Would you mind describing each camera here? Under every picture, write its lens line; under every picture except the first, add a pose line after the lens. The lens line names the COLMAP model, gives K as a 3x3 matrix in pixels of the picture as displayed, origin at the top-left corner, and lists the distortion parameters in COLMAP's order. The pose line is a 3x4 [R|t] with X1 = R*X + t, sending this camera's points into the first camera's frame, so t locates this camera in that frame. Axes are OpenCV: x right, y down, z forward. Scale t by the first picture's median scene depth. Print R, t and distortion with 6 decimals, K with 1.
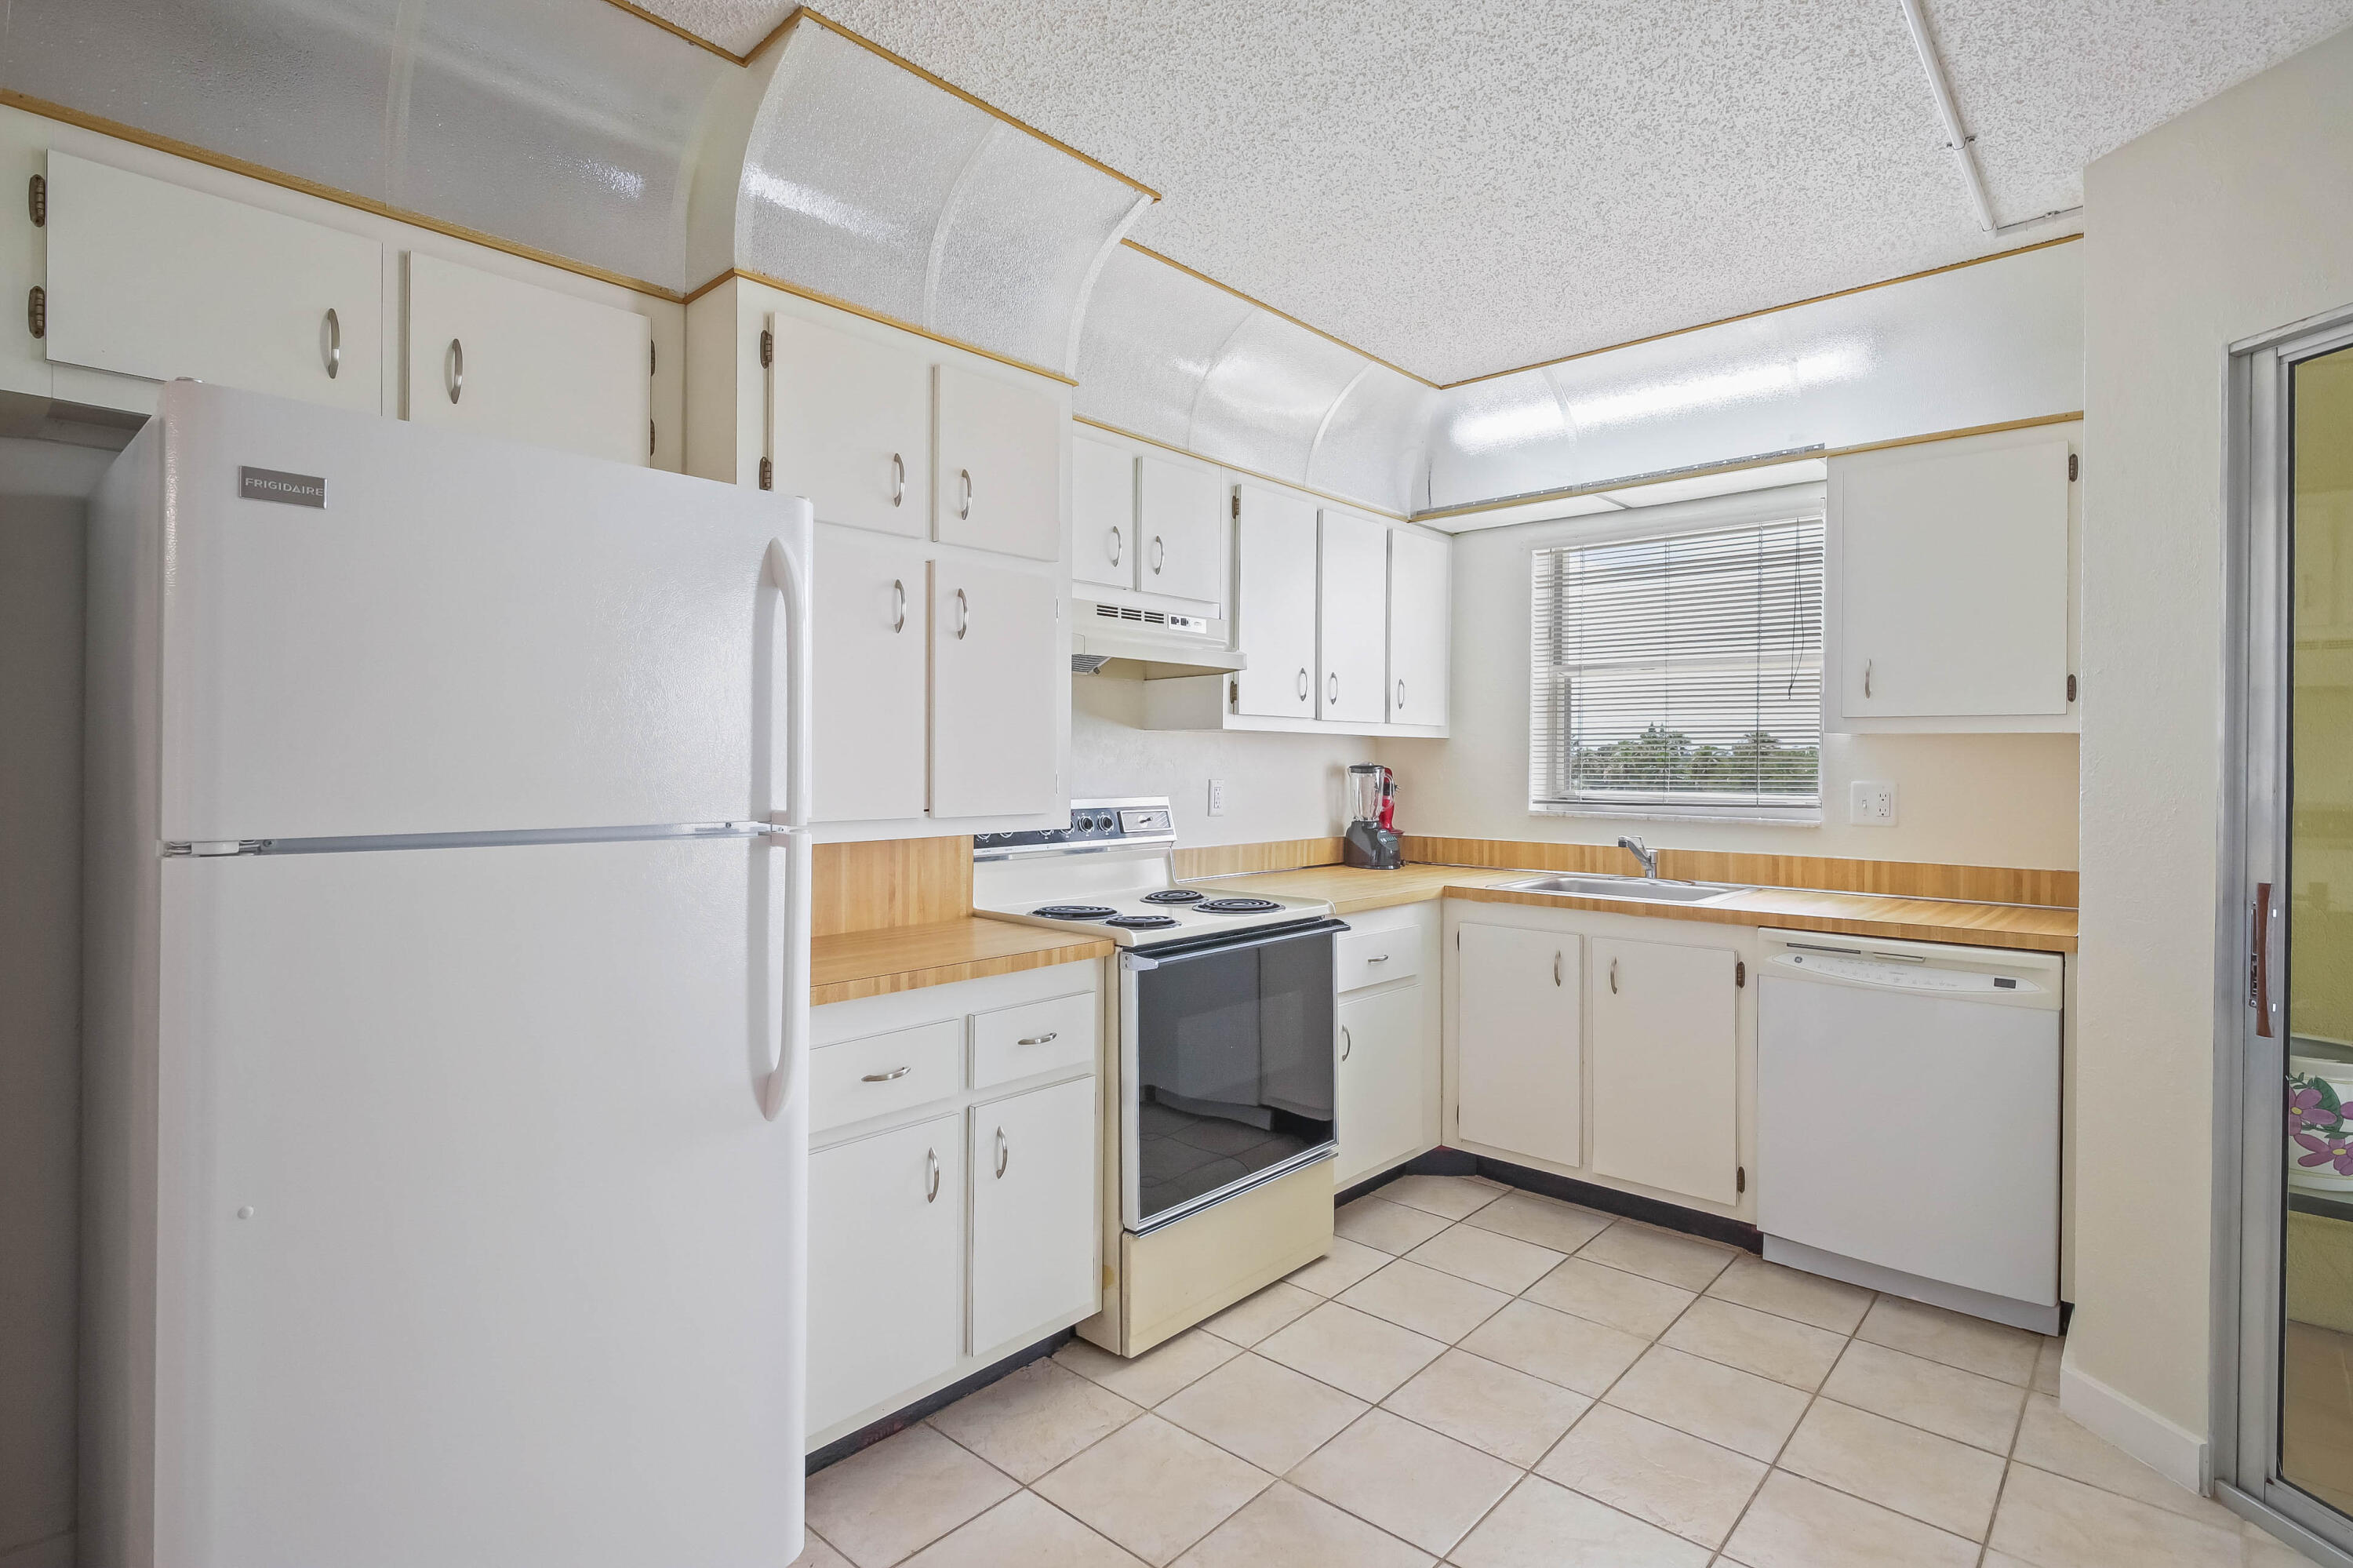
lens RADIAL K [[1149.3, 0, 1160.8], [0, 1149.3, 781.2], [0, 0, 1]] dist [0.000073, -0.000591]
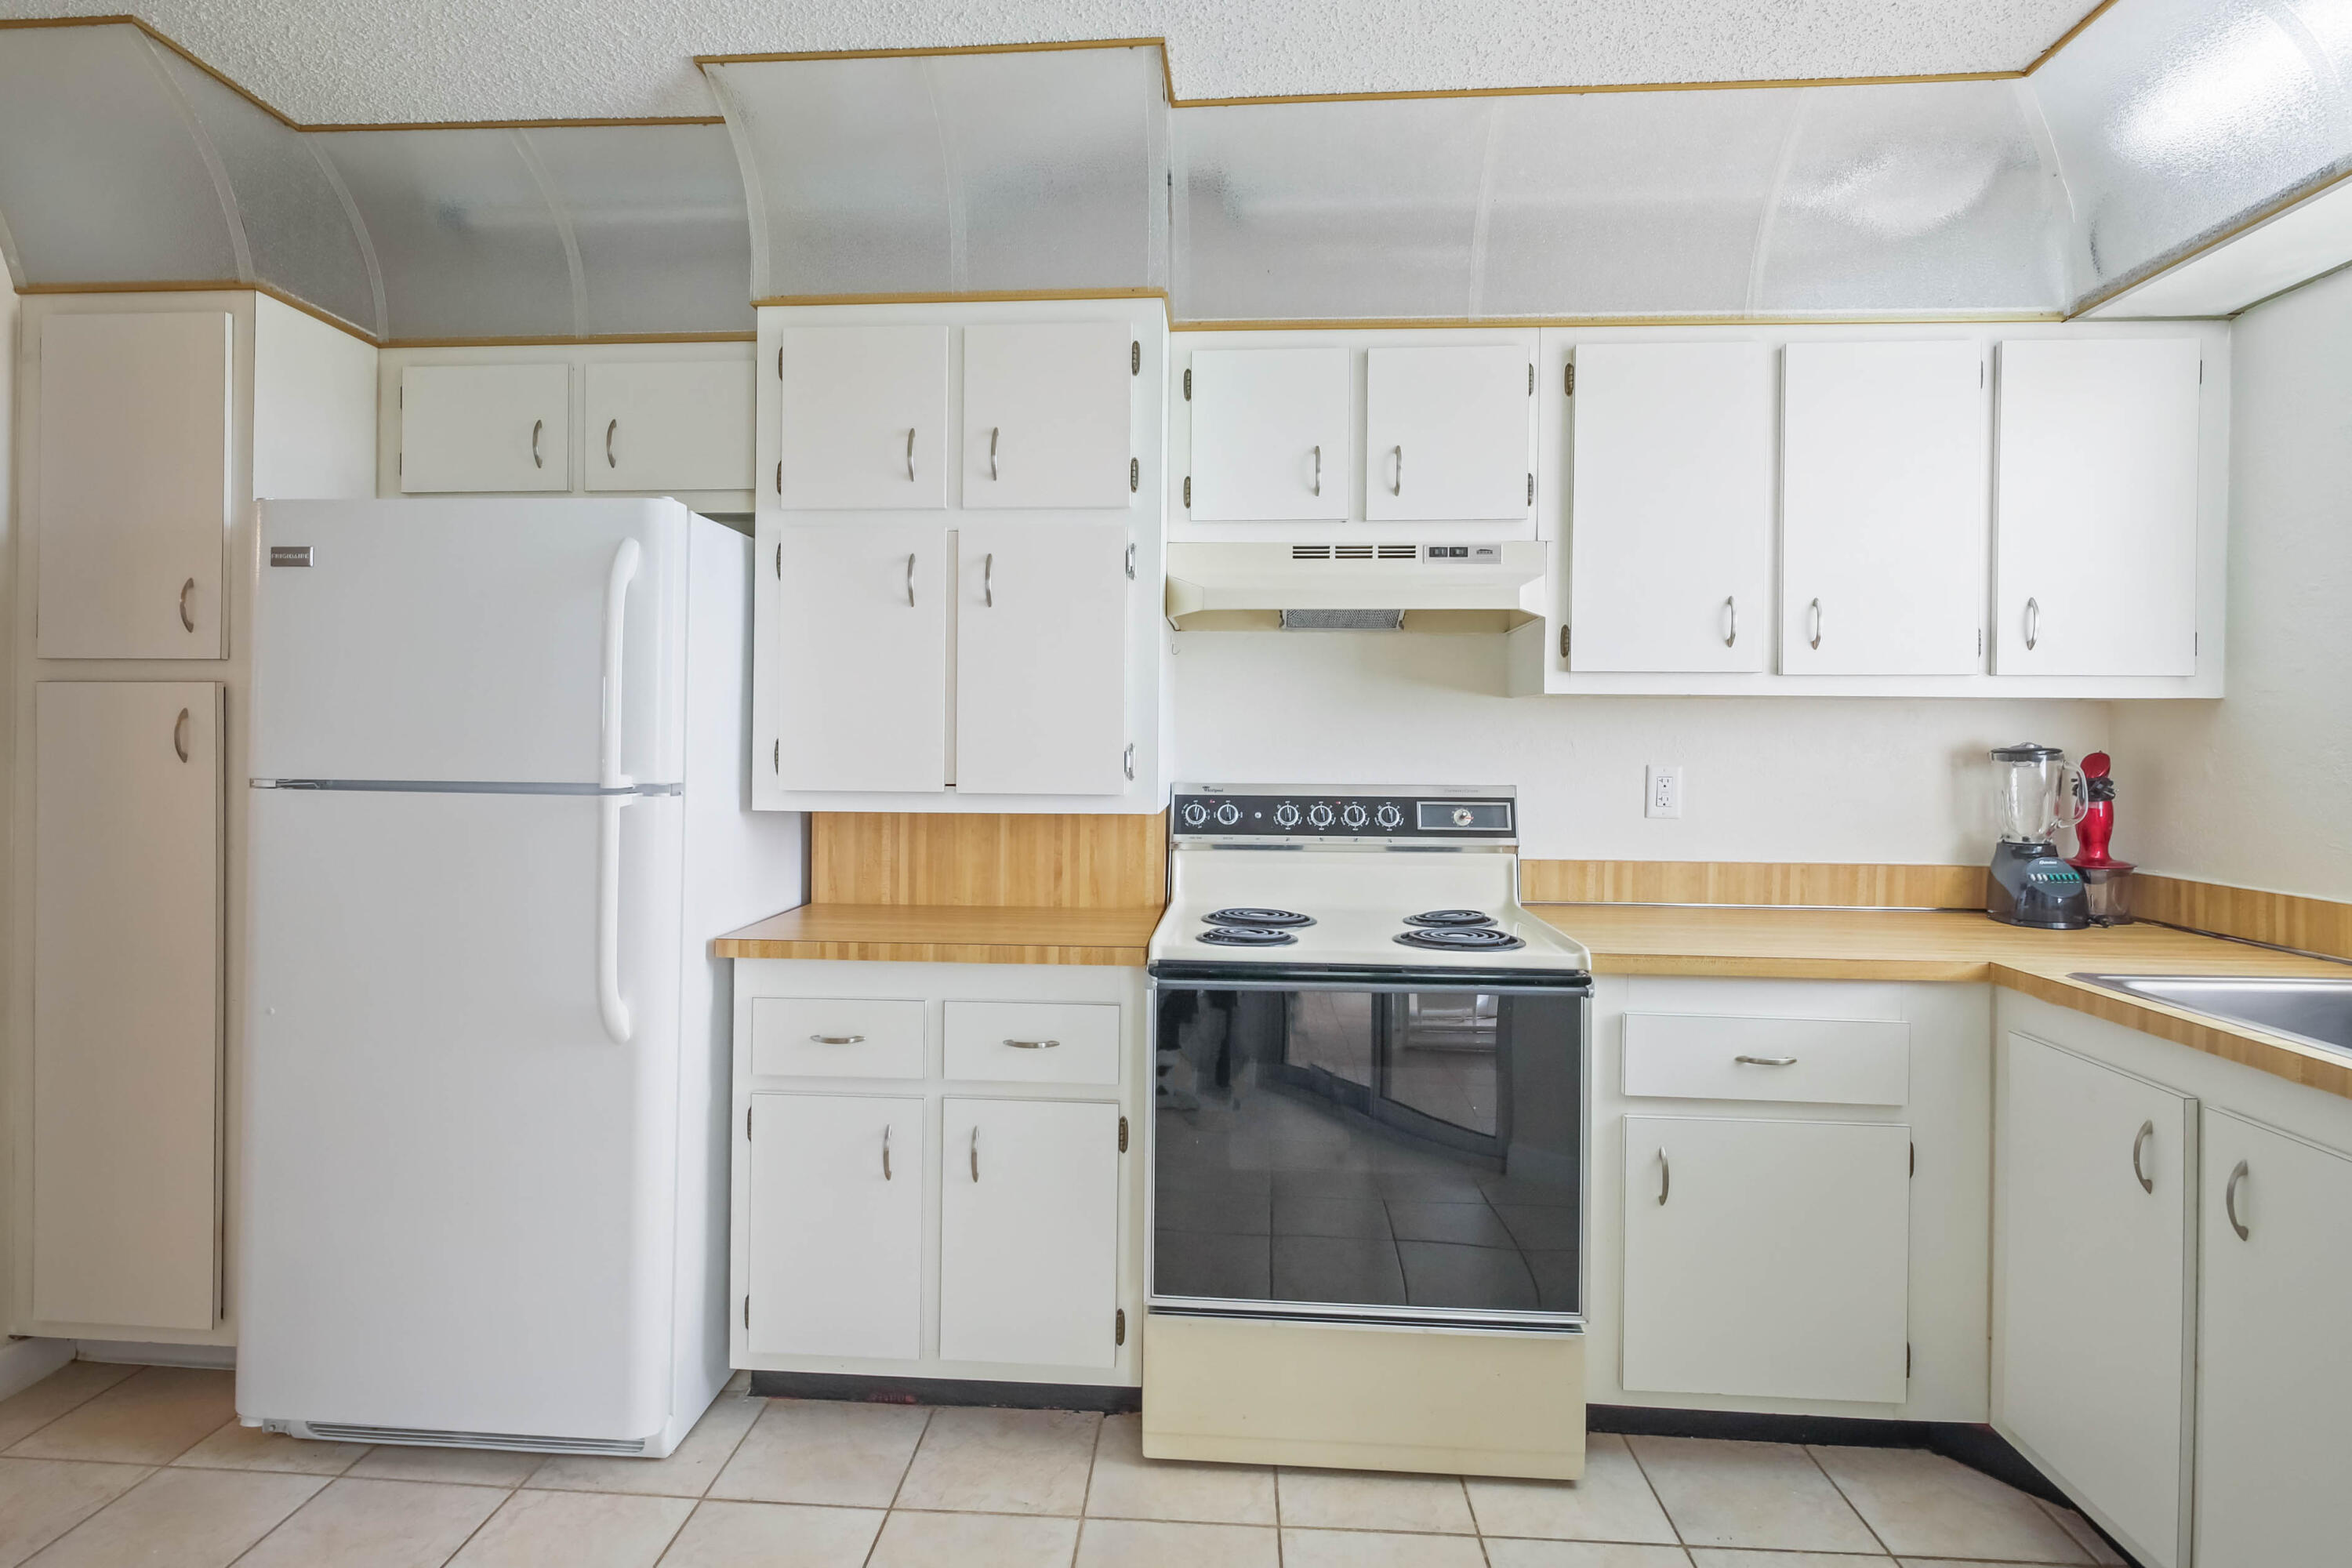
lens RADIAL K [[1173.2, 0, 1172.0], [0, 1173.2, 755.4], [0, 0, 1]] dist [-0.001310, -0.000498]
pose [[0.627270, 0.010922, -0.778725, 0.561552], [-0.018673, 0.999825, -0.001017, -0.001801], [0.778578, 0.015179, 0.627365, 0.421772]]
